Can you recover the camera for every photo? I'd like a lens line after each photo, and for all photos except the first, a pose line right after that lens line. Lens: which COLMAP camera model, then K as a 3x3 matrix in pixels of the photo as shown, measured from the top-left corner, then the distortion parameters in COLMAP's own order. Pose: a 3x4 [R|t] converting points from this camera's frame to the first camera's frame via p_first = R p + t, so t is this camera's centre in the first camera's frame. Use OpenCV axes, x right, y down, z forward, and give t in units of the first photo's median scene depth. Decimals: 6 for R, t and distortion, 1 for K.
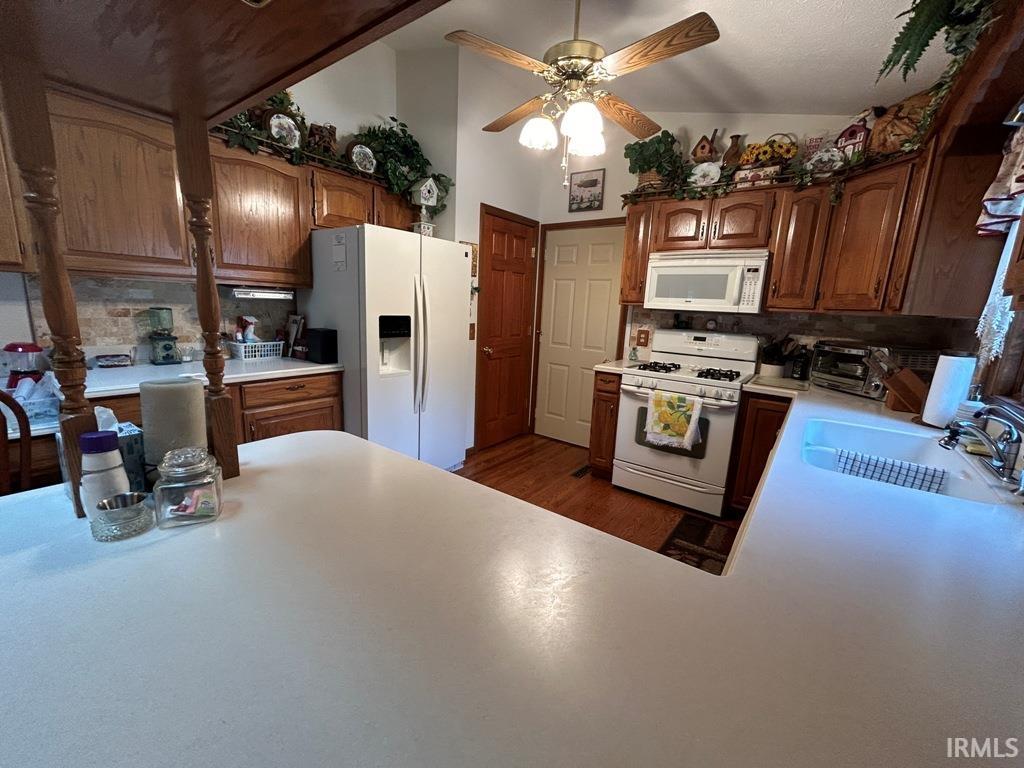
lens RADIAL K [[417.1, 0, 511.9], [0, 417.1, 385.0], [0, 0, 1]] dist [-0.001550, 0.000579]
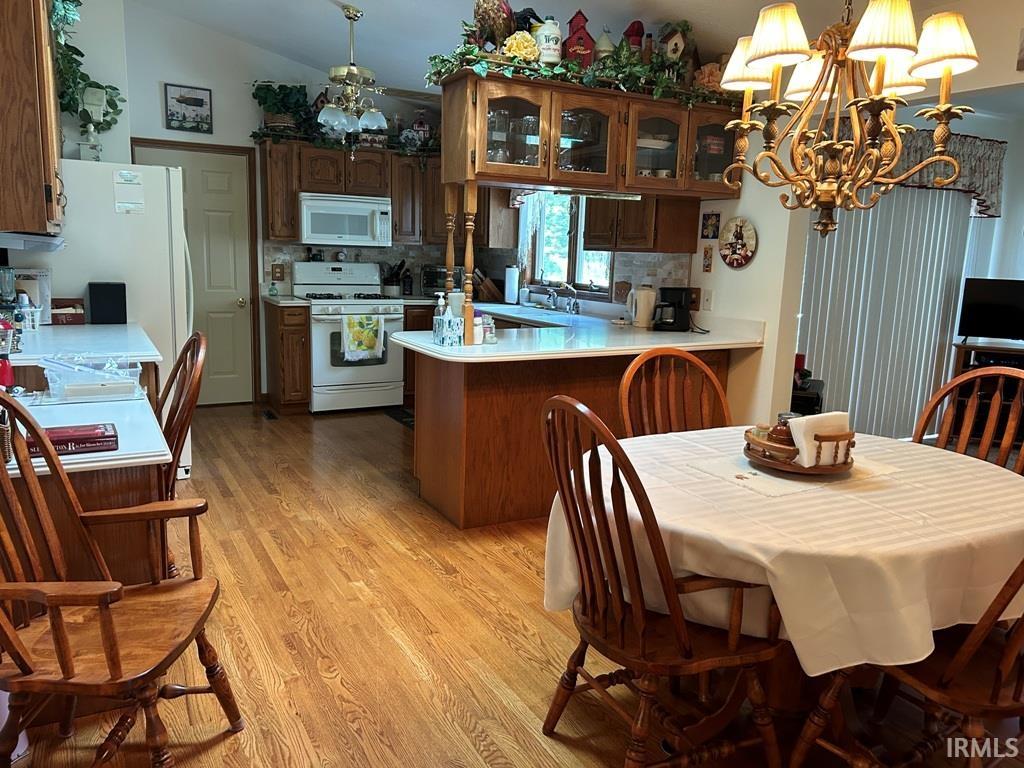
lens RADIAL K [[786.4, 0, 508.0], [0, 786.4, 377.7], [0, 0, 1]] dist [0.051475, -0.029607]
pose [[0.416571, -0.183718, 0.890346, -1.508125], [0.165721, 0.978304, 0.124330, -0.014869], [-0.893871, 0.095757, 0.437979, -0.364753]]
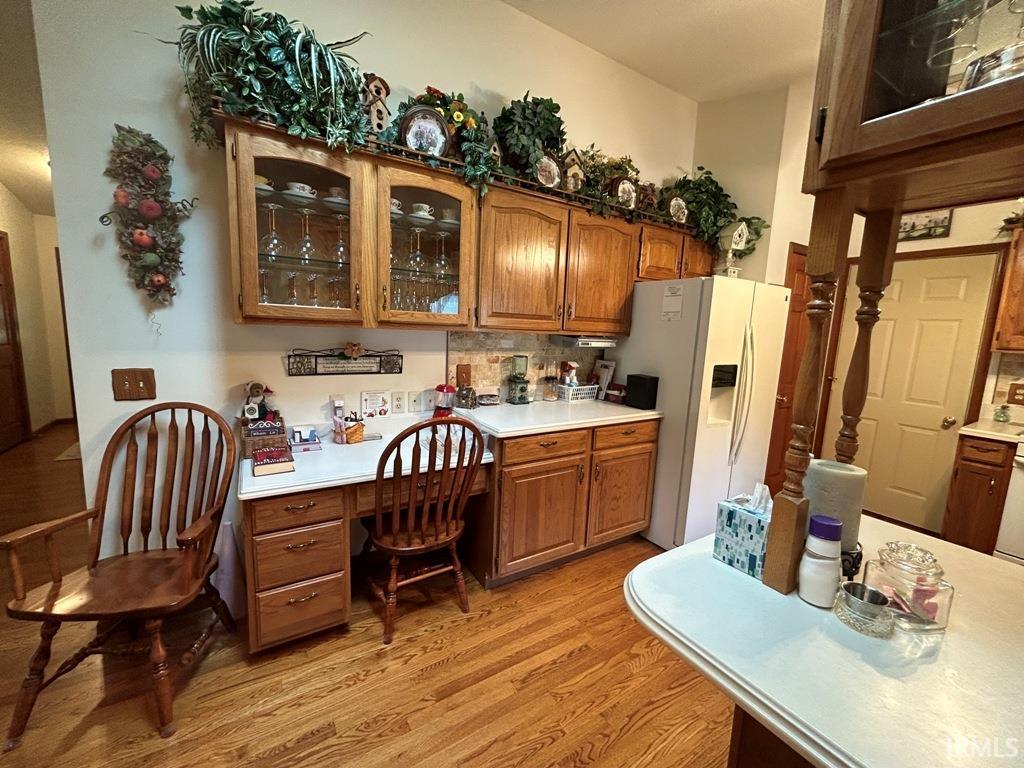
lens RADIAL K [[417.1, 0, 507.8], [0, 417.1, 384.5], [0, 0, 1]] dist [-0.001550, 0.000579]
pose [[0.933862, 0.041783, -0.355184, -0.389318], [-0.066252, 0.996173, -0.057005, -0.030173], [0.351443, 0.076766, 0.933057, -0.078244]]
